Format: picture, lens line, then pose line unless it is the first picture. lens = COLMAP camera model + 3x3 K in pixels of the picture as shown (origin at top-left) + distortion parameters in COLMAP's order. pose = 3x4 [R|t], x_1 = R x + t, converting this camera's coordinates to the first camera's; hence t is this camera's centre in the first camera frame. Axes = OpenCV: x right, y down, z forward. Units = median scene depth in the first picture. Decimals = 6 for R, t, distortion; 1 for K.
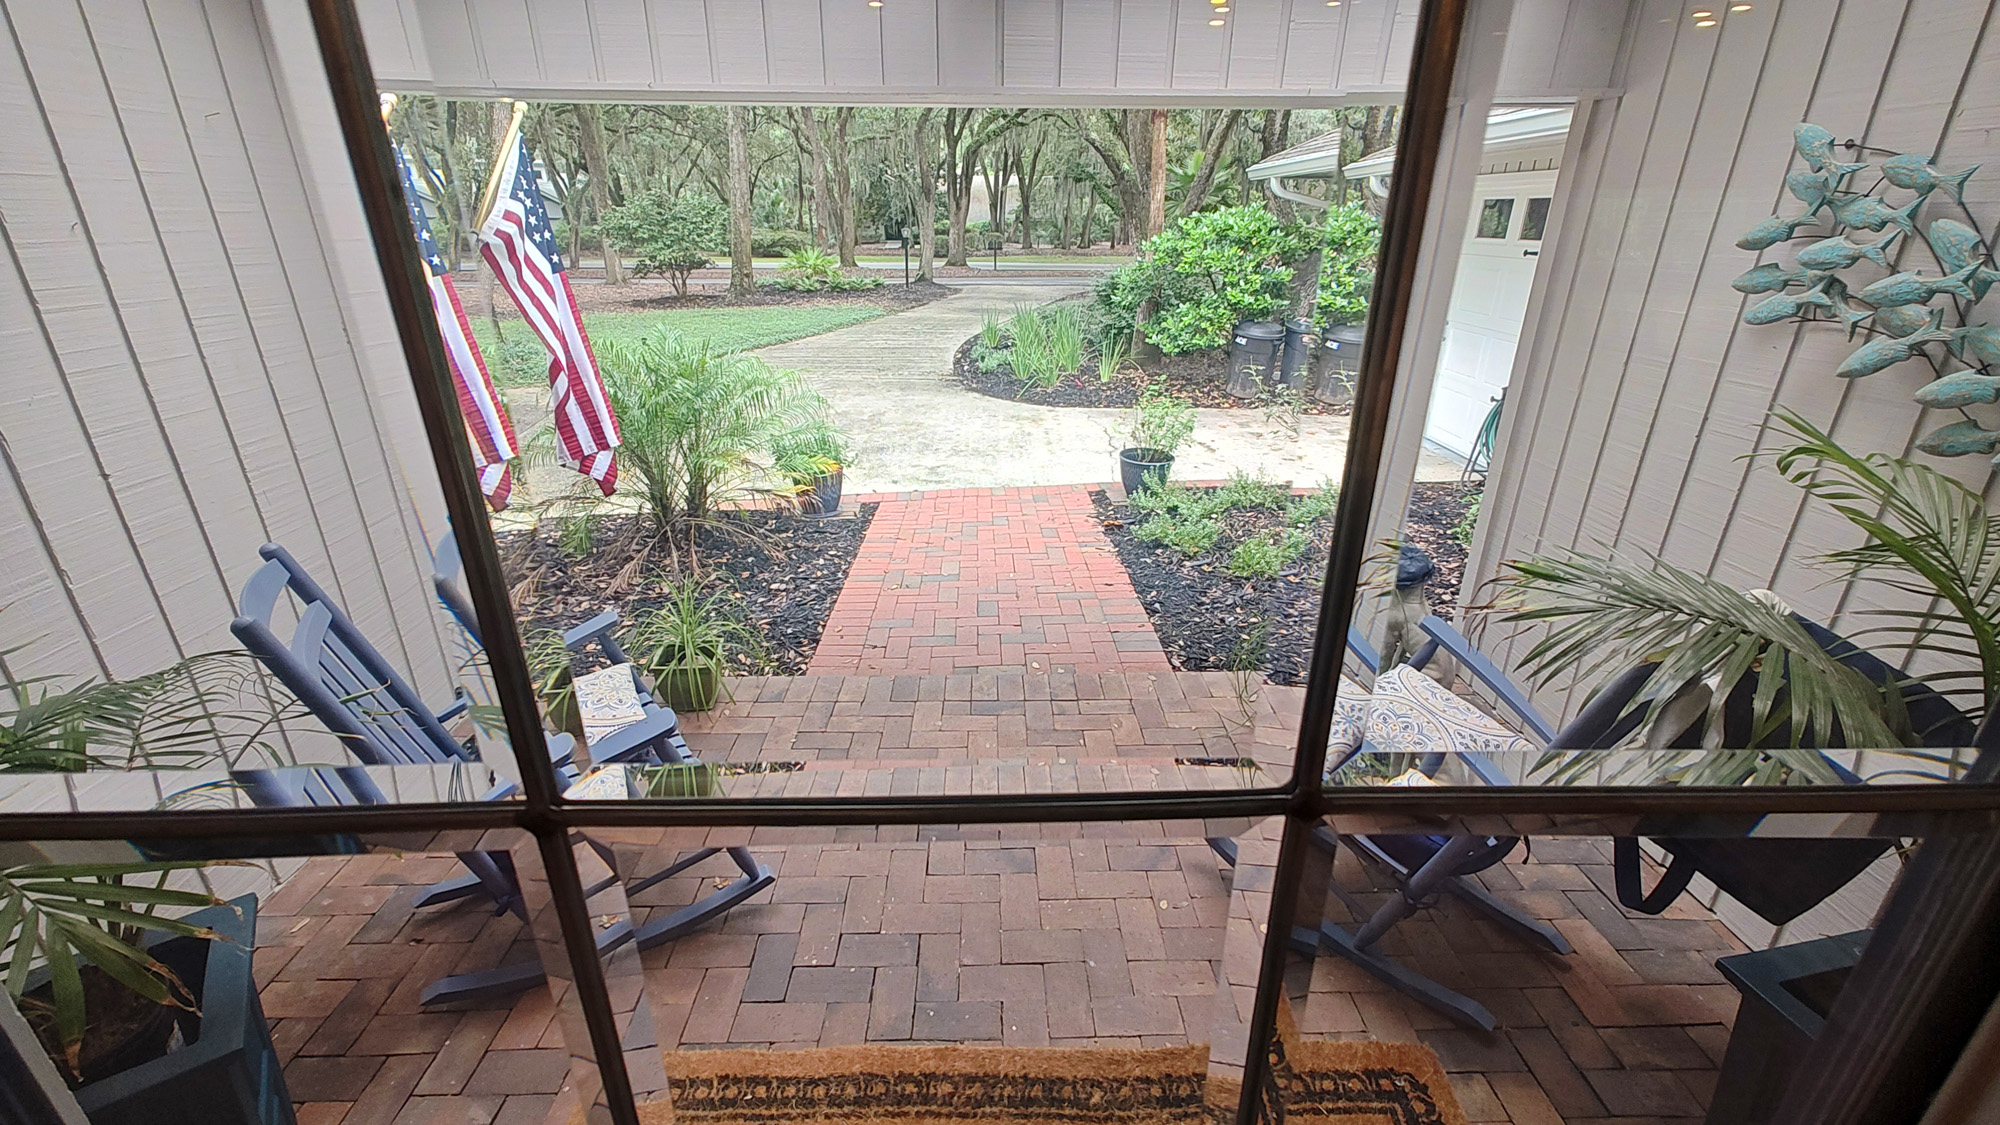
lens RADIAL K [[836.5, 0, 1008.3], [0, 836.5, 568.8], [0, 0, 1]] dist [-0.002205, -0.000664]
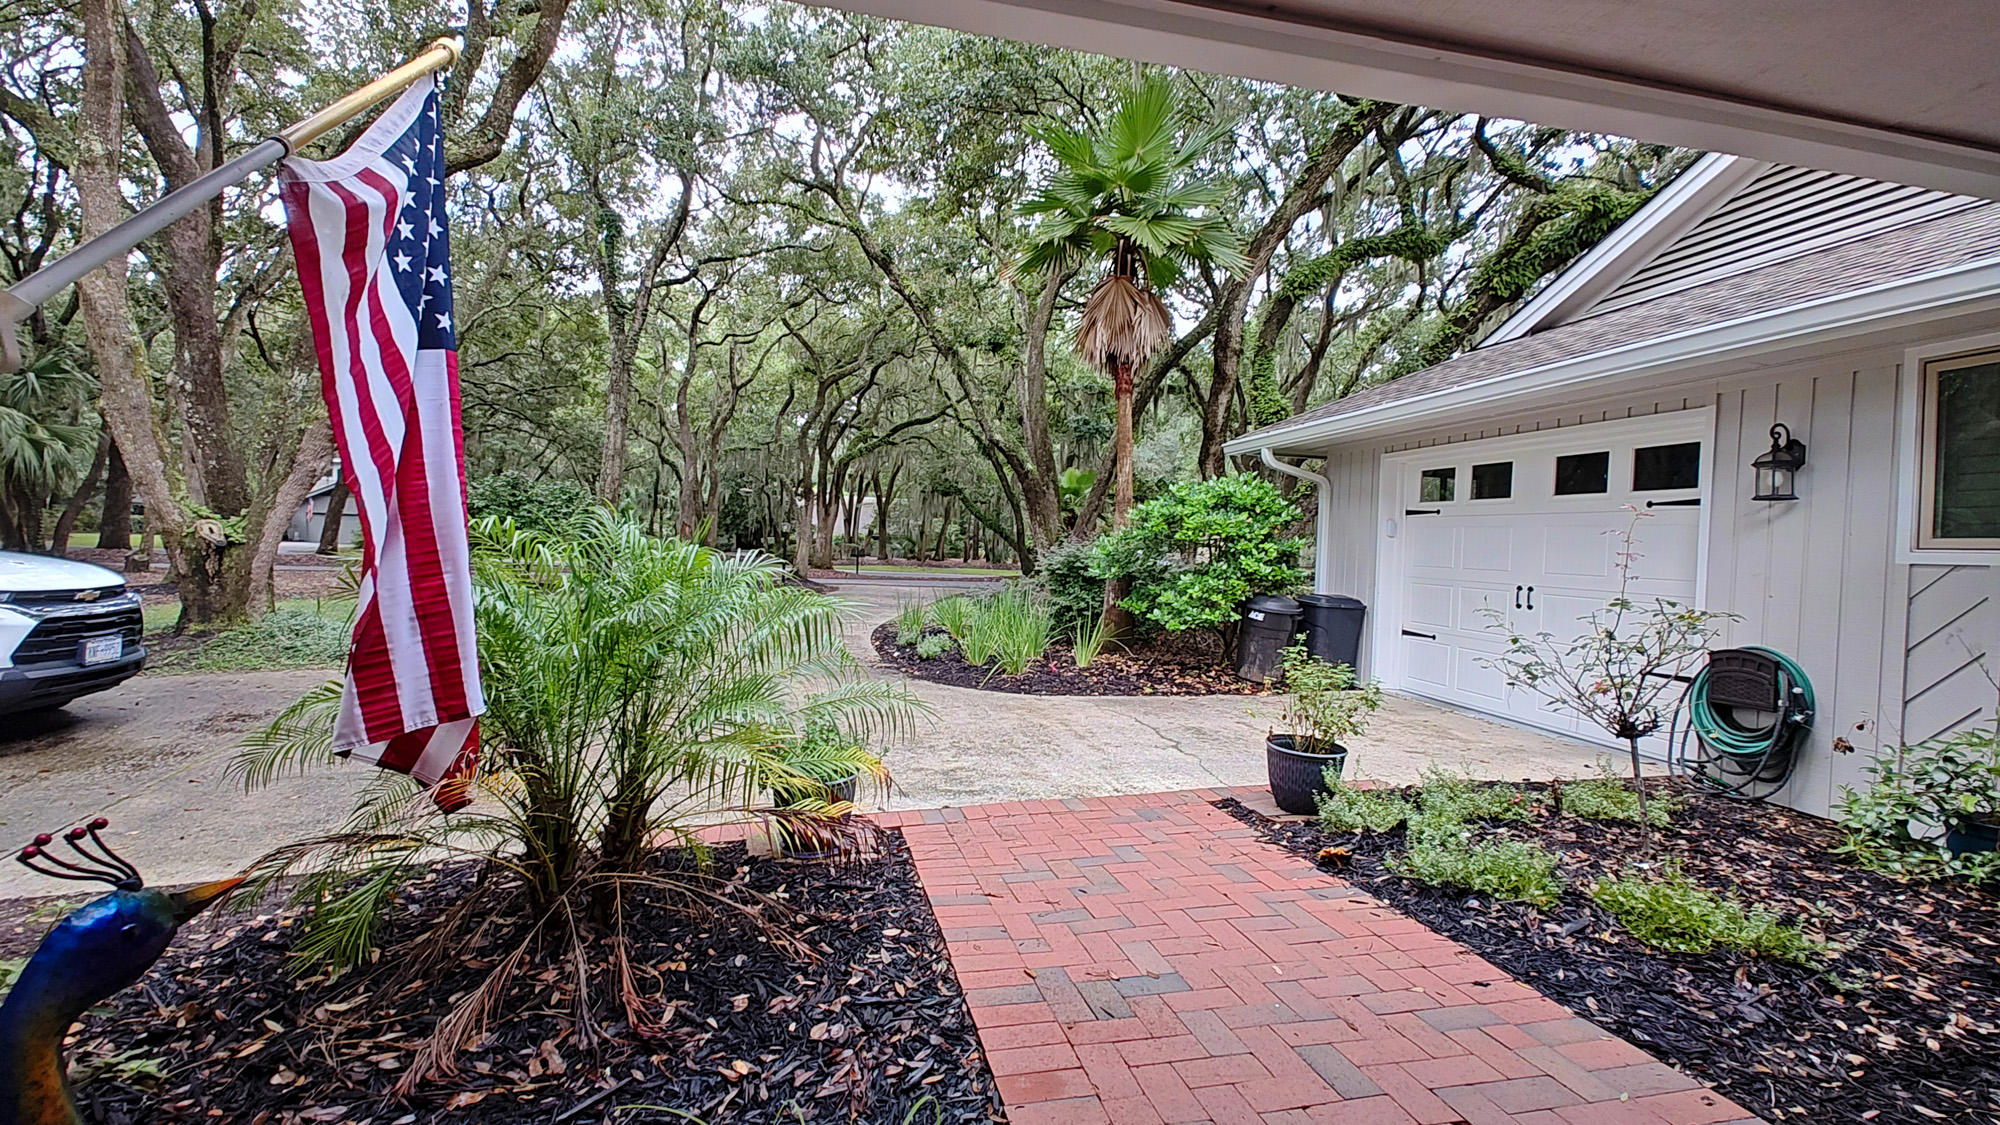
lens RADIAL K [[846.5, 0, 993.6], [0, 846.5, 553.4], [0, 0, 1]] dist [-0.003487, -0.000264]
pose [[0.984392, 0.031902, 0.173076, -0.224597], [0.035644, 0.926912, -0.373583, -0.035255], [-0.172344, 0.373921, 0.911307, 0.398532]]
